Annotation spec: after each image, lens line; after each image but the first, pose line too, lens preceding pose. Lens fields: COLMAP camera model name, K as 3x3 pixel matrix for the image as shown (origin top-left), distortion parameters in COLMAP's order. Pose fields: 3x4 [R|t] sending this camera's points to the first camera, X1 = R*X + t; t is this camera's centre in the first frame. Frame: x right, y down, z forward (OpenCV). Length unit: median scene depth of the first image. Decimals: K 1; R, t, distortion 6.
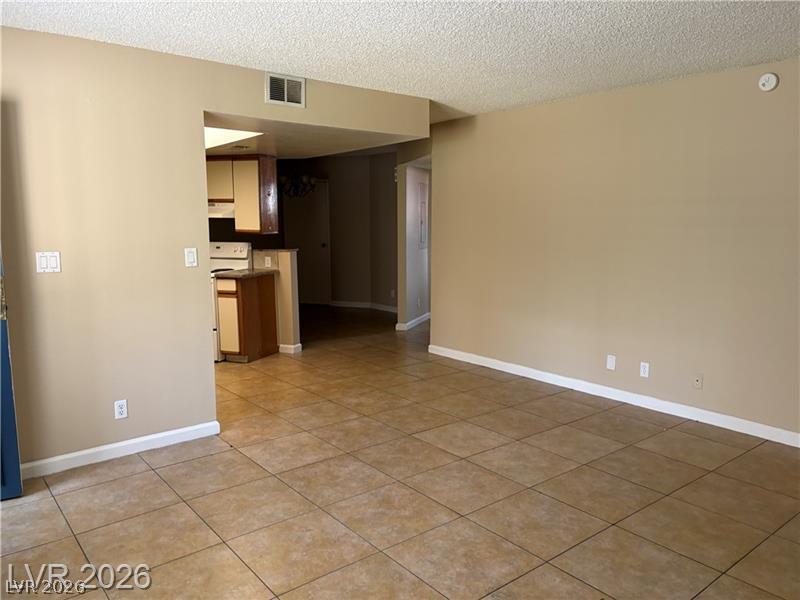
lens RADIAL K [[606.7, 0, 394.8], [0, 606.7, 305.1], [0, 0, 1]] dist [0.041677, -0.049430]
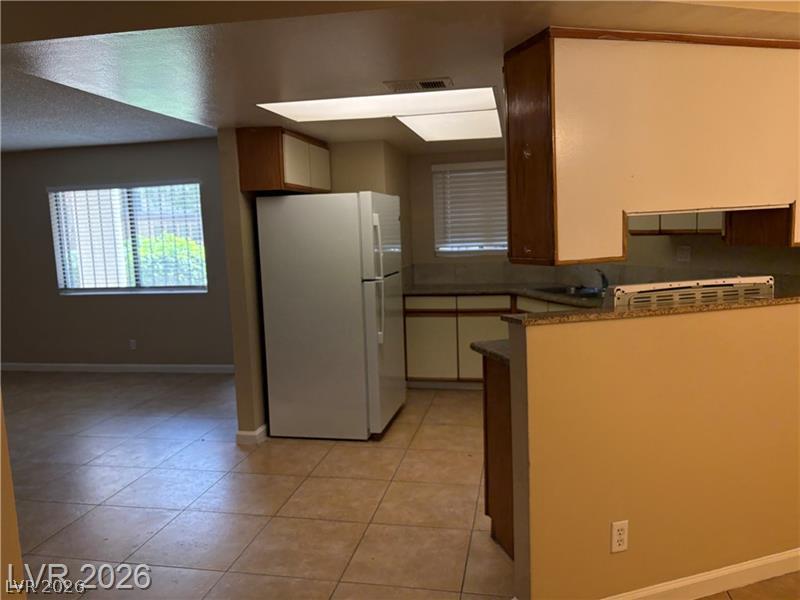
lens RADIAL K [[606.7, 0, 395.2], [0, 606.7, 306.4], [0, 0, 1]] dist [0.041677, -0.049430]
pose [[-0.768475, 0.108624, -0.630592, 0.142723], [-0.053503, 0.971127, 0.232485, -0.290982], [0.637639, 0.212398, -0.740476, 2.088072]]
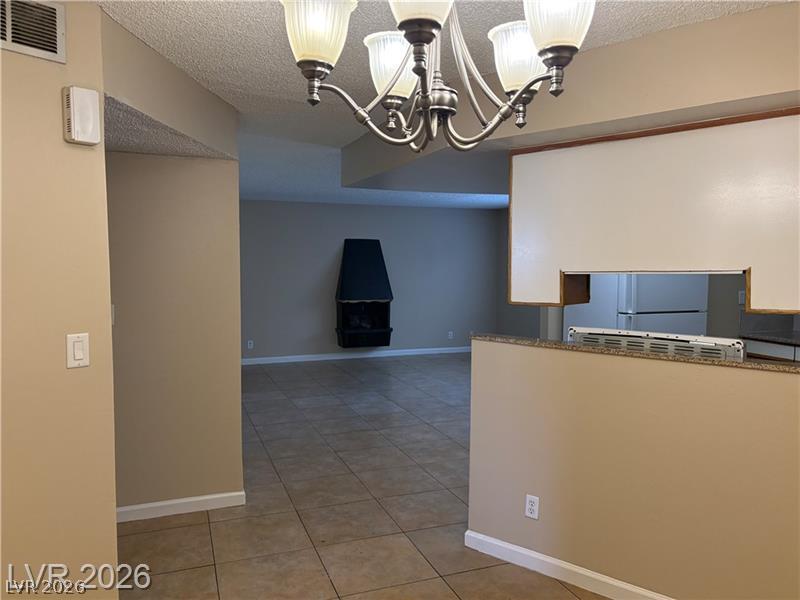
lens RADIAL K [[606.7, 0, 408.1], [0, 606.7, 302.5], [0, 0, 1]] dist [0.041677, -0.049430]
pose [[-0.956183, -0.022088, 0.291935, -0.447675], [0.038090, 0.979289, 0.198853, -0.379550], [-0.290281, 0.201260, -0.935538, 2.583409]]
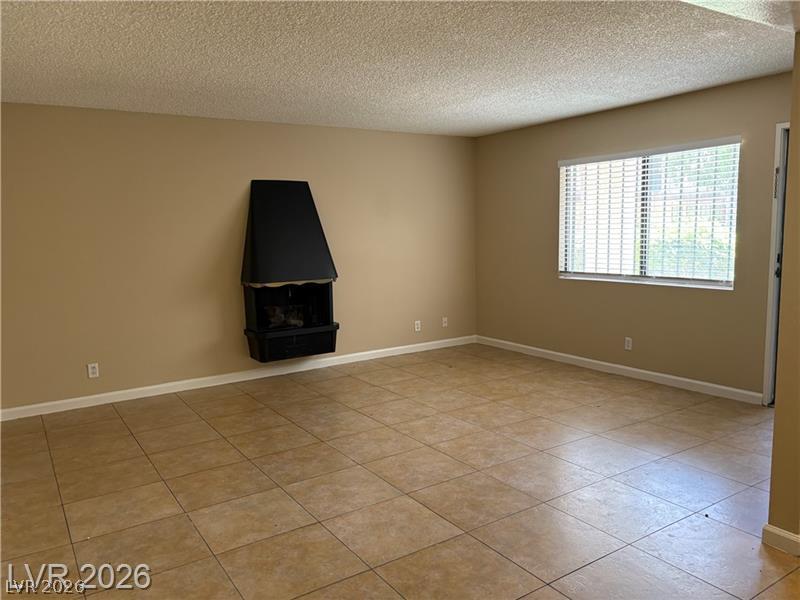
lens RADIAL K [[606.7, 0, 407.0], [0, 606.7, 305.4], [0, 0, 1]] dist [0.041677, -0.049430]
pose [[-0.996097, 0.015017, 0.086981, 0.030781], [0.038095, 0.962062, 0.270158, -0.243741], [-0.079624, 0.272417, -0.958879, 1.758387]]
